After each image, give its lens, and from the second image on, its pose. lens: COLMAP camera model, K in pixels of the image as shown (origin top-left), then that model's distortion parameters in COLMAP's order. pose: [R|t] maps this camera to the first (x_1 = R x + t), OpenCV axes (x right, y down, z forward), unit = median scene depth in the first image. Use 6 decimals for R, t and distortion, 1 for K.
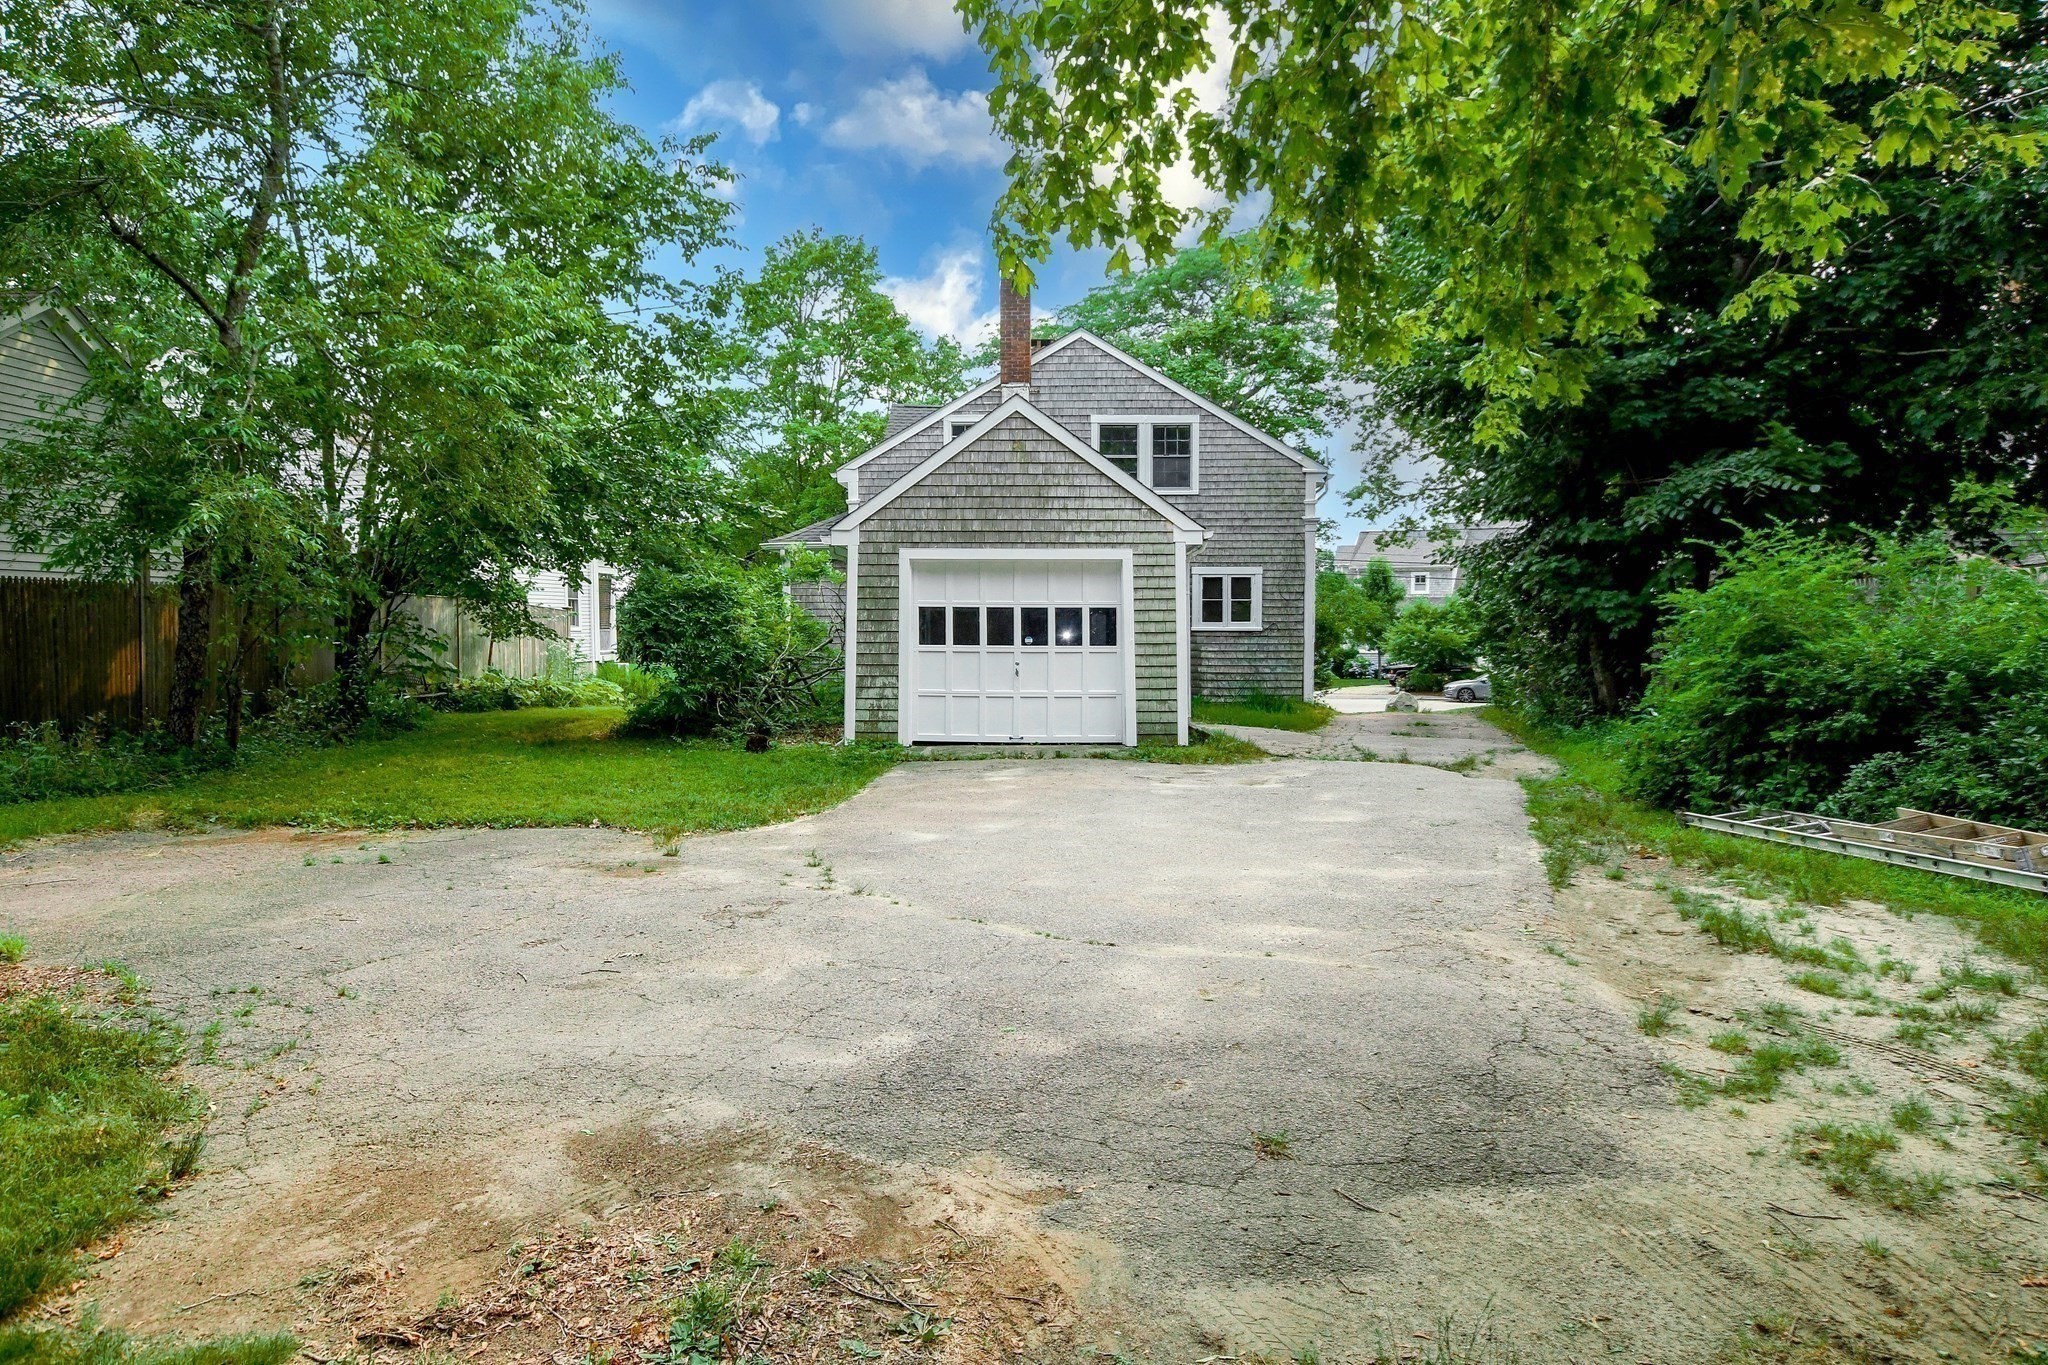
lens RADIAL K [[1258.6, 0, 1024.0], [0, 1258.6, 682.5], [0, 0, 1]] dist [-0.002807, -0.000195]
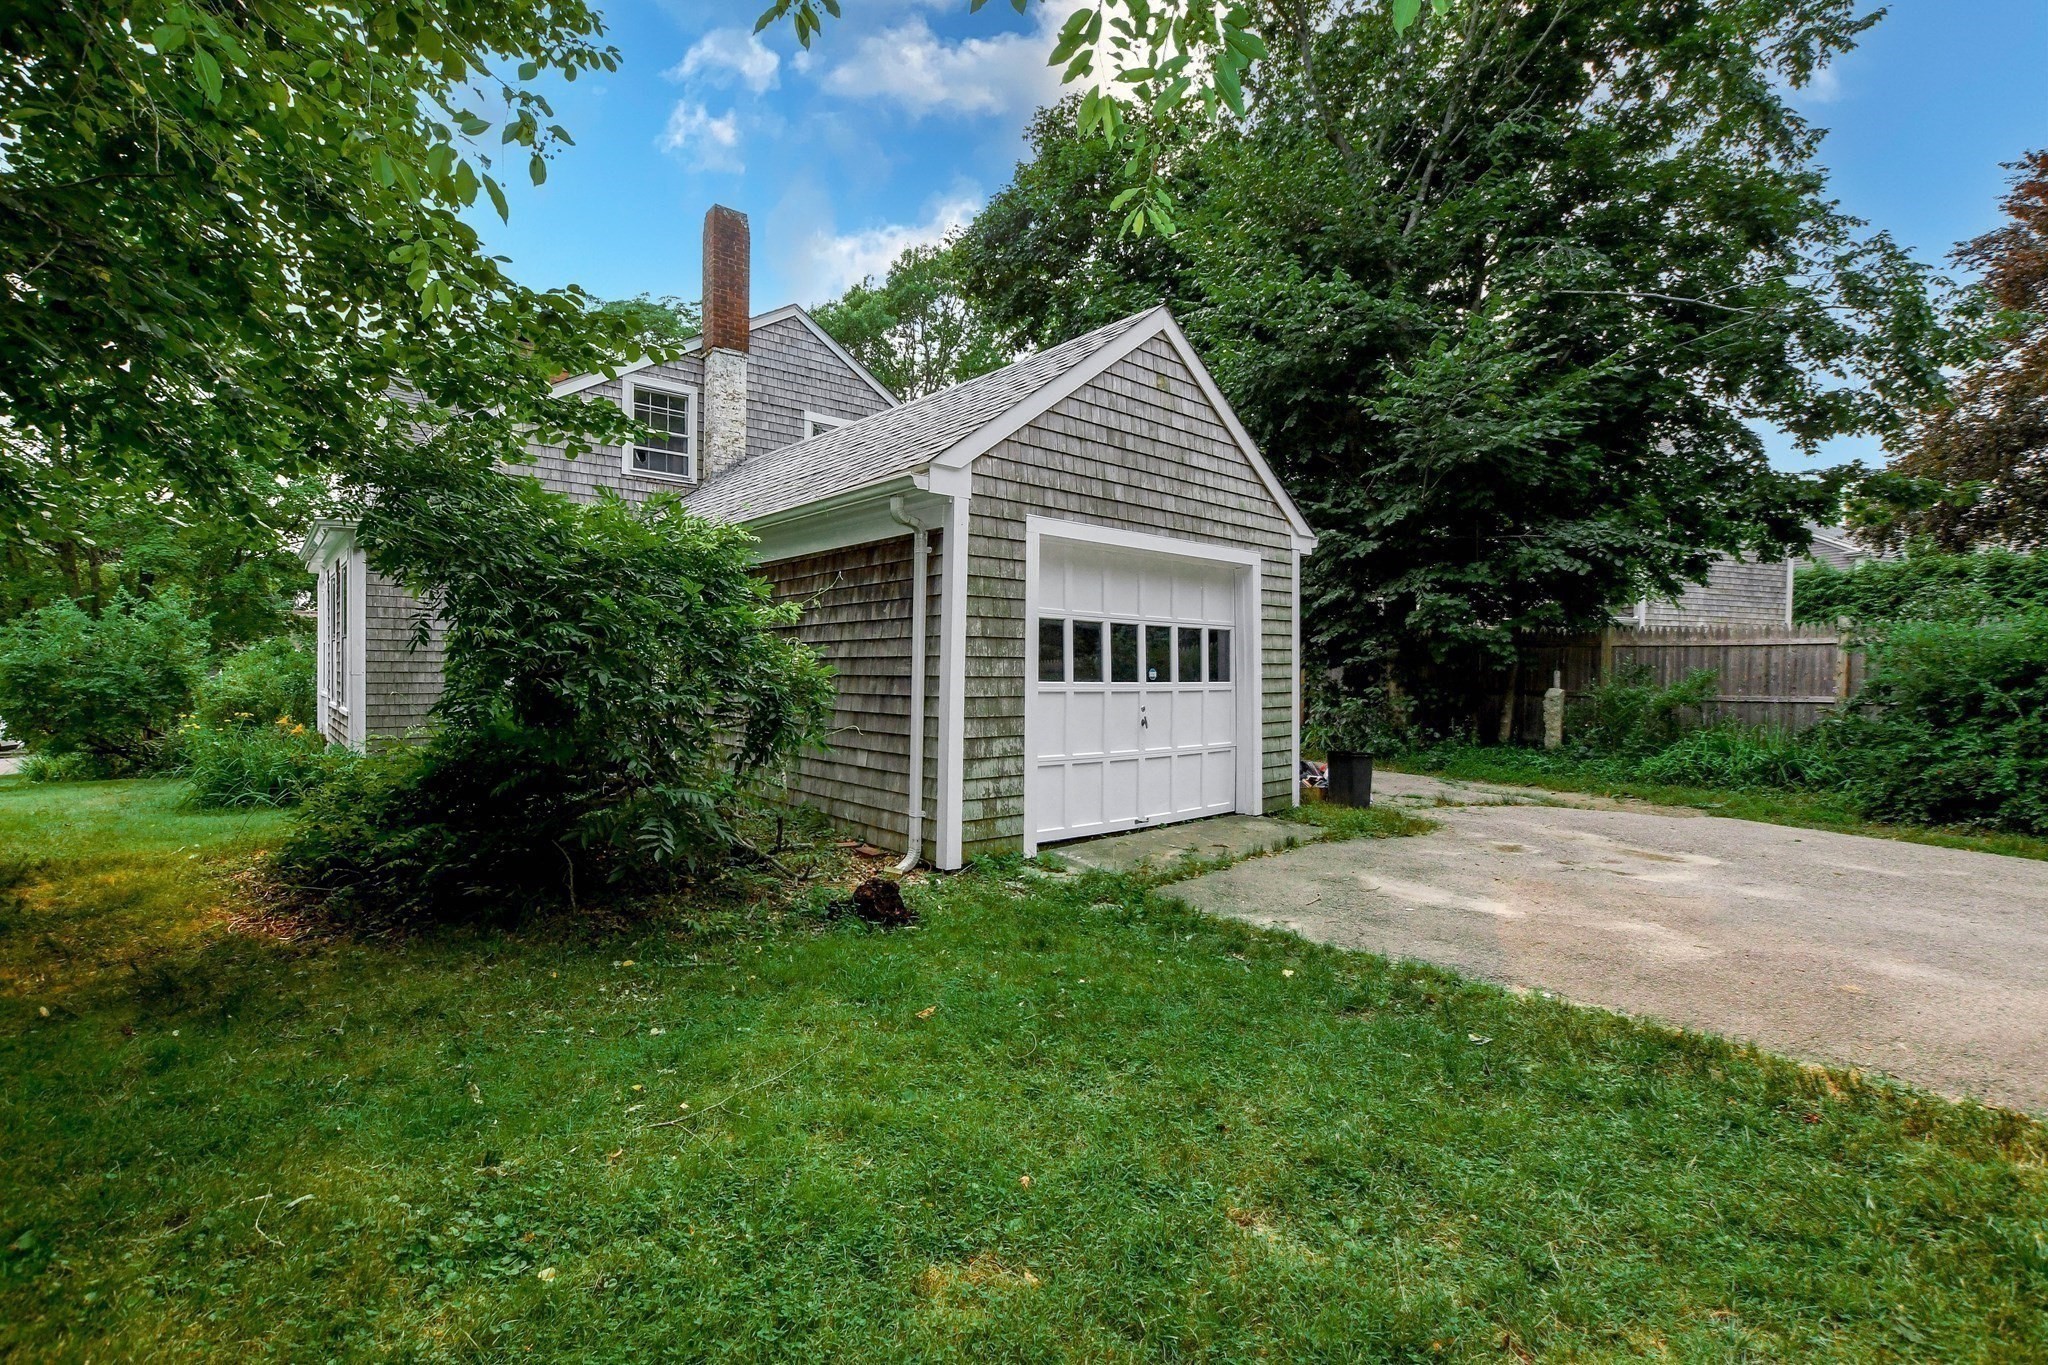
lens RADIAL K [[911.1, 0, 1024.0], [0, 911.1, 682.5], [0, 0, 1]] dist [-0.034591, 0.000118]
pose [[0.726688, -0.004727, 0.686951, -0.384597], [0.027677, 0.999366, -0.022401, -0.020056], [-0.686410, 0.035292, 0.726358, 0.698175]]
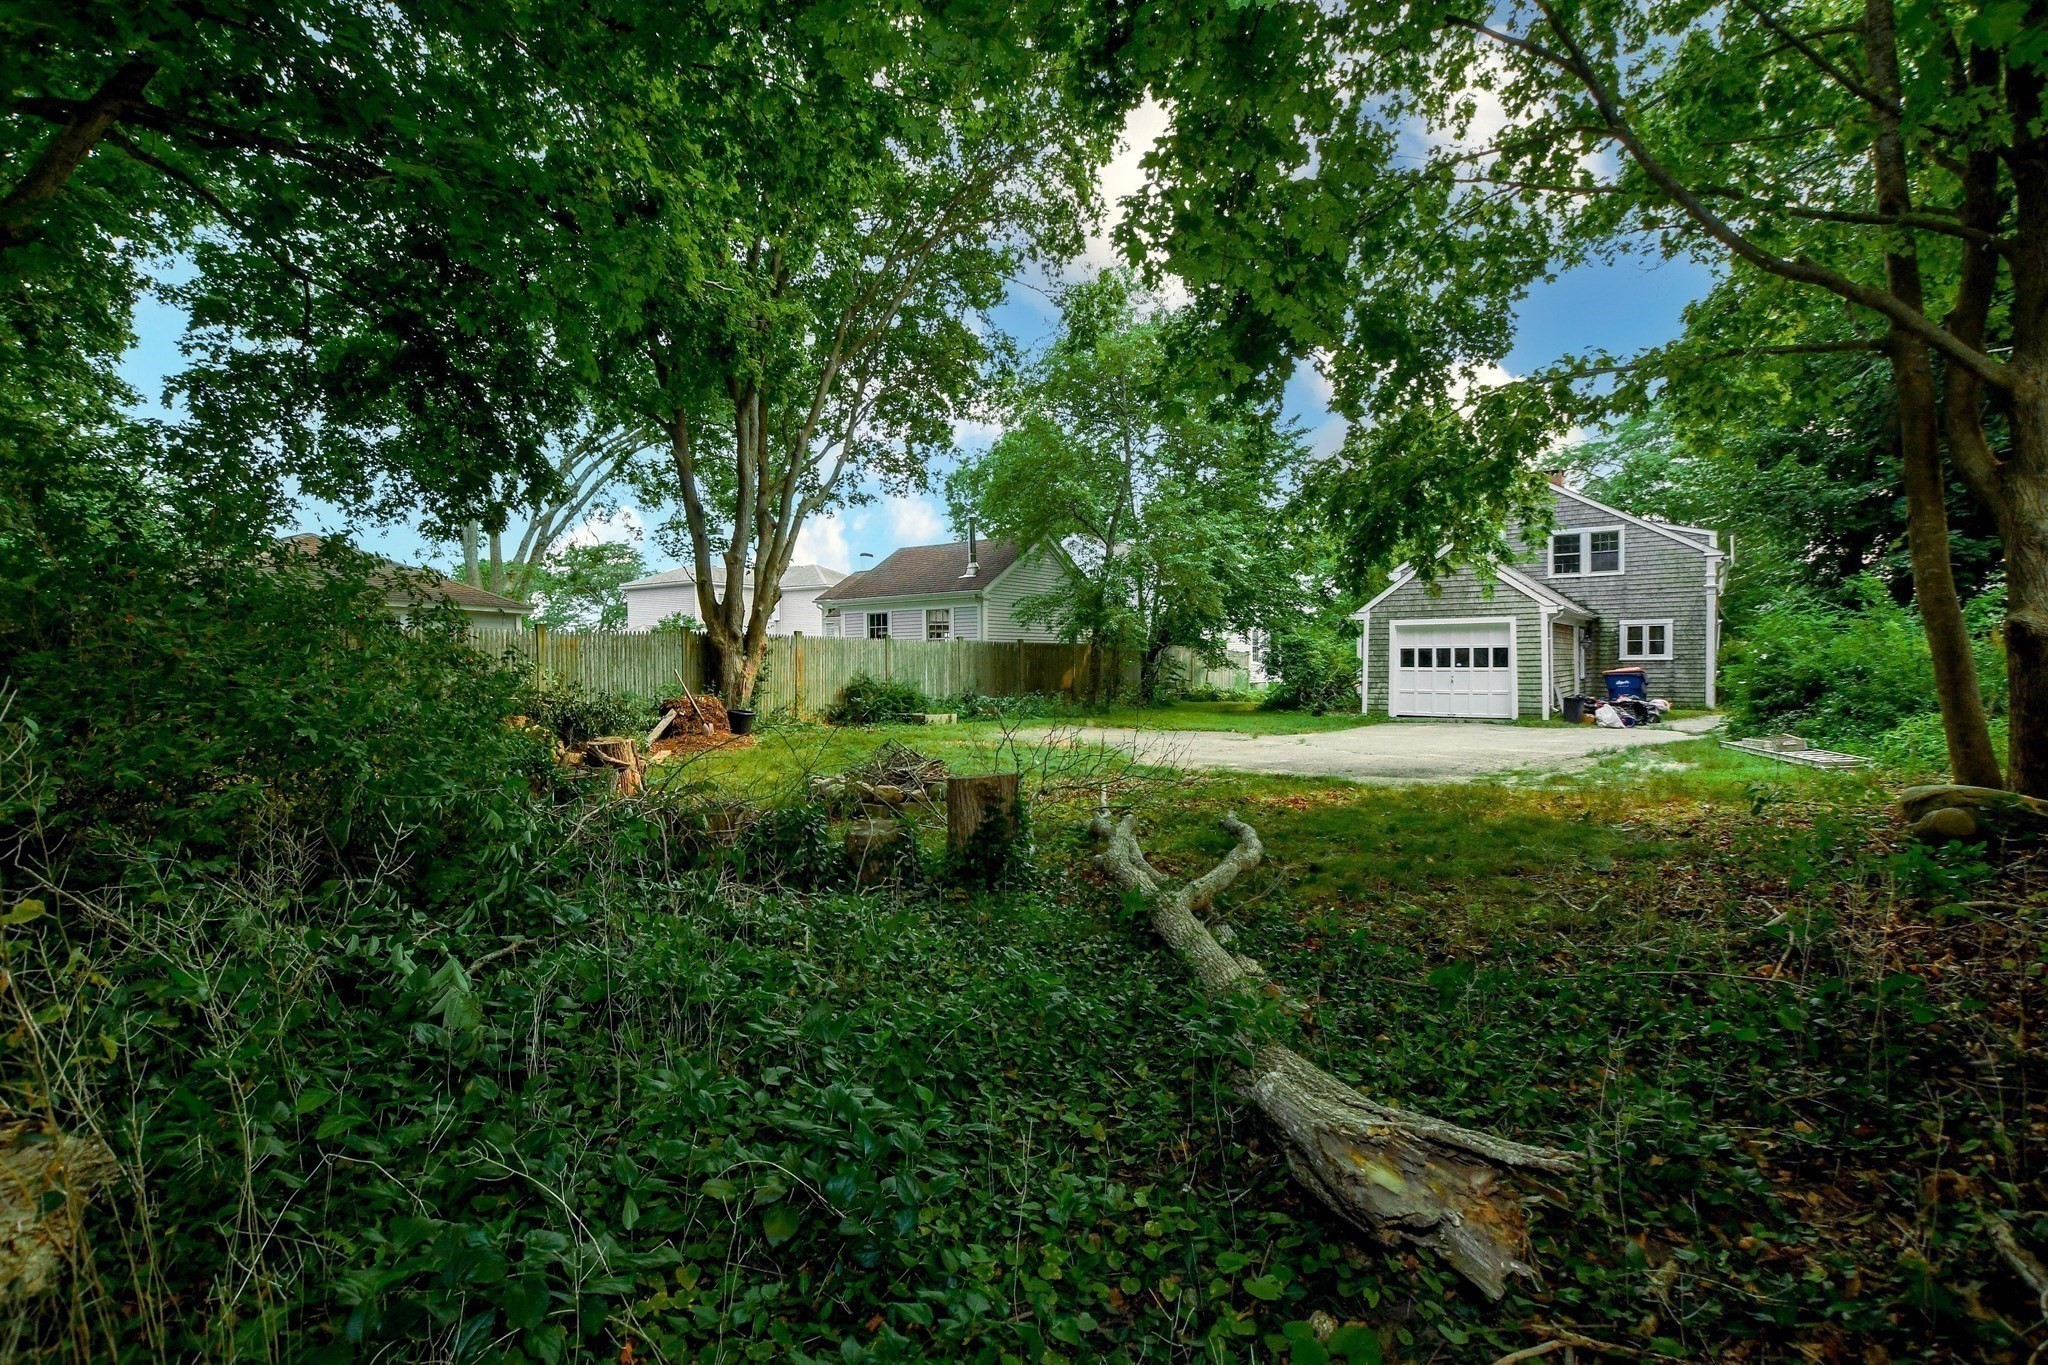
lens RADIAL K [[920.7, 0, 1012.9], [0, 920.7, 681.4], [0, 0, 1]] dist [-0.031694, 0.004390]
pose [[0.812786, 0.004378, -0.582546, 0.269518], [-0.019488, 0.999616, -0.019677, 0.033949], [0.582236, 0.027346, 0.812560, -0.560265]]
